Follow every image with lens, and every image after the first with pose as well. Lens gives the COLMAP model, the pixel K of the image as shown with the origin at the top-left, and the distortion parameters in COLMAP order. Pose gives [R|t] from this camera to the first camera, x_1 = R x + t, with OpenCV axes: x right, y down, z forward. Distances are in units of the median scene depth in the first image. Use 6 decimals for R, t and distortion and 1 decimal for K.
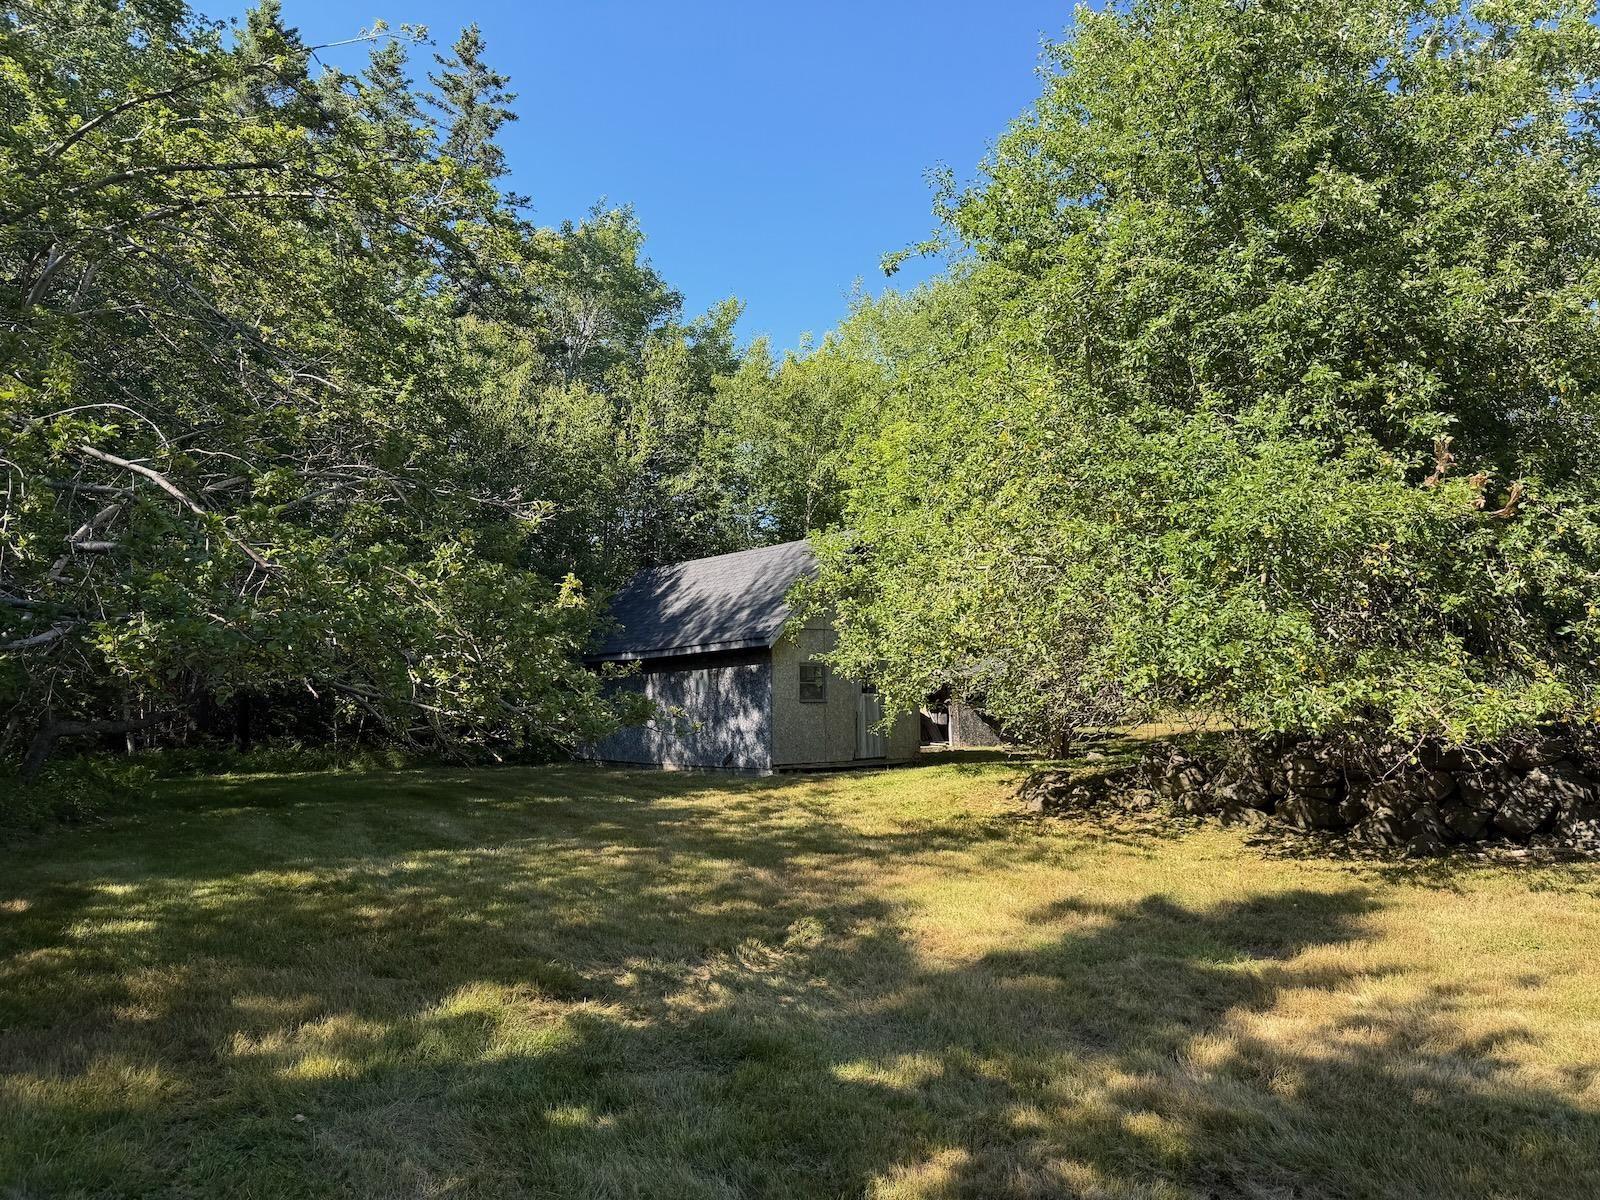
lens RADIAL K [[1123.7, 0, 801.6], [0, 1123.7, 597.2], [0, 0, 1]] dist [0.033072, -0.033460]
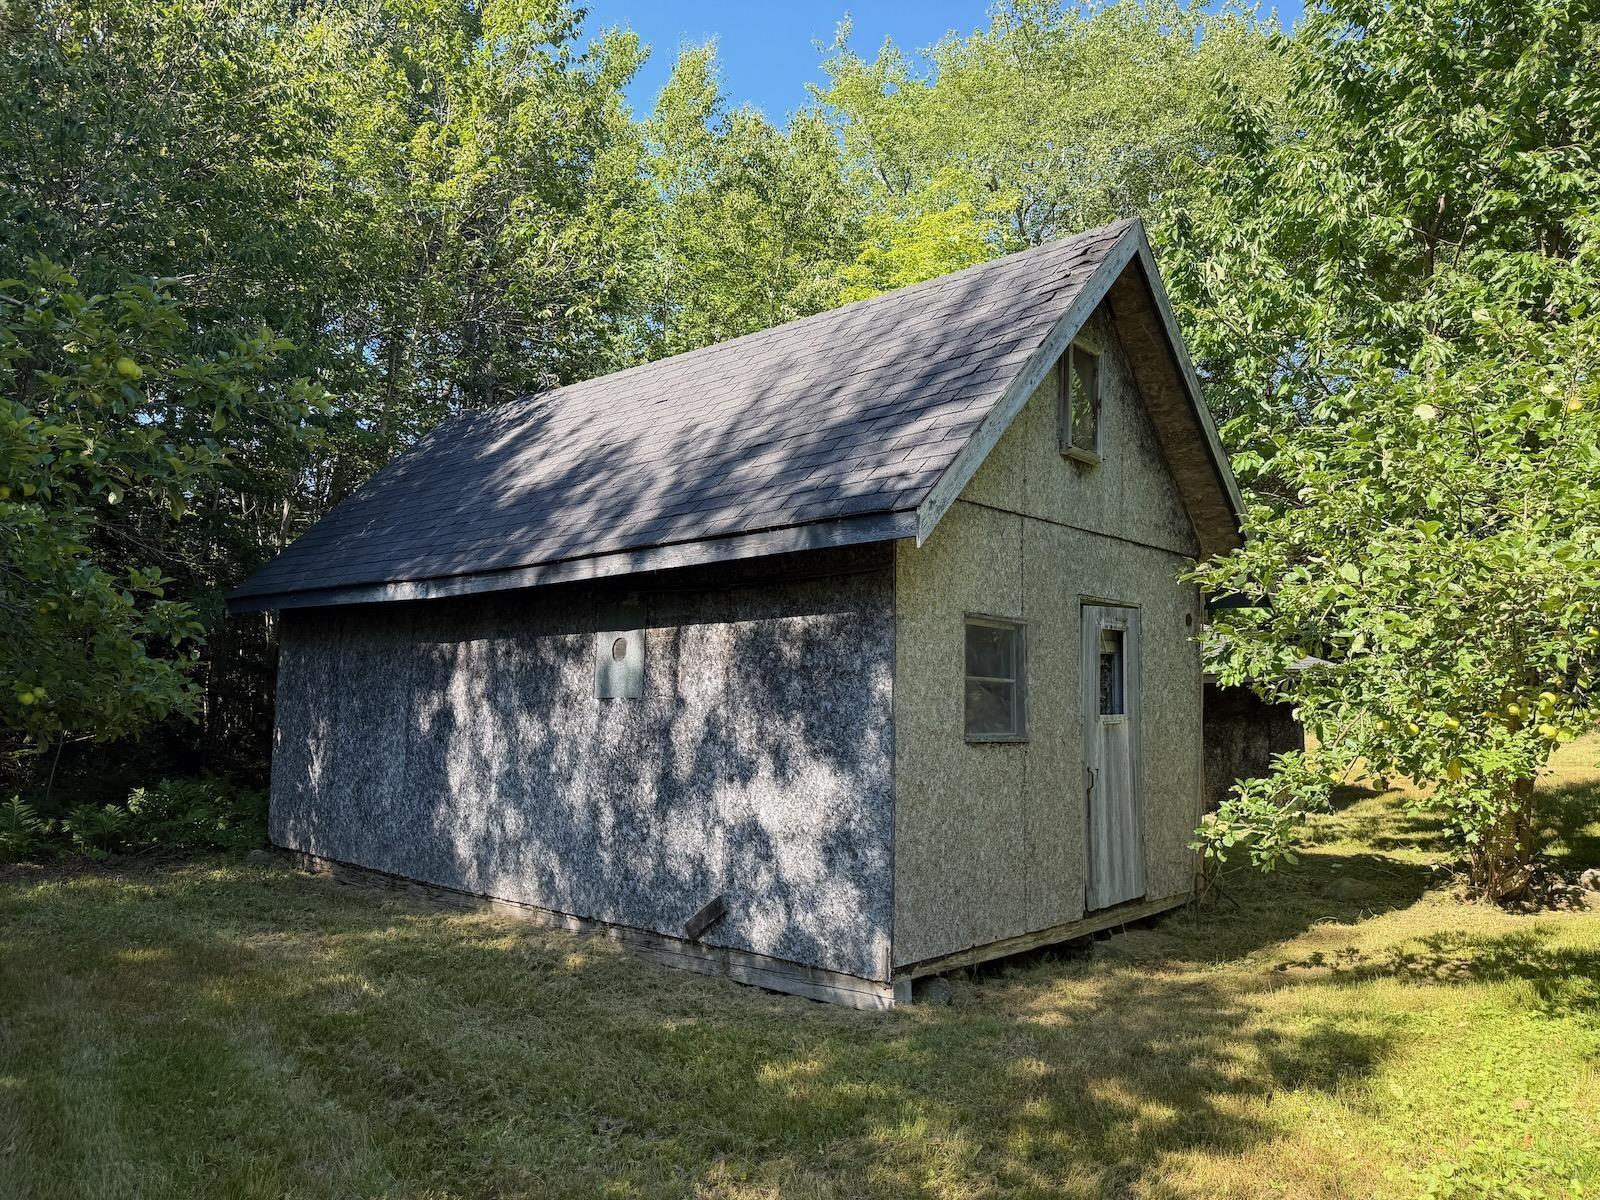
lens RADIAL K [[1123.7, 0, 800.9], [0, 1123.7, 602.6], [0, 0, 1]] dist [0.033072, -0.033460]
pose [[0.988111, 0.040926, 0.148194, -0.091456], [-0.041527, 0.999137, 0.000965, 0.057106], [-0.148026, -0.007108, 0.988958, 0.702633]]
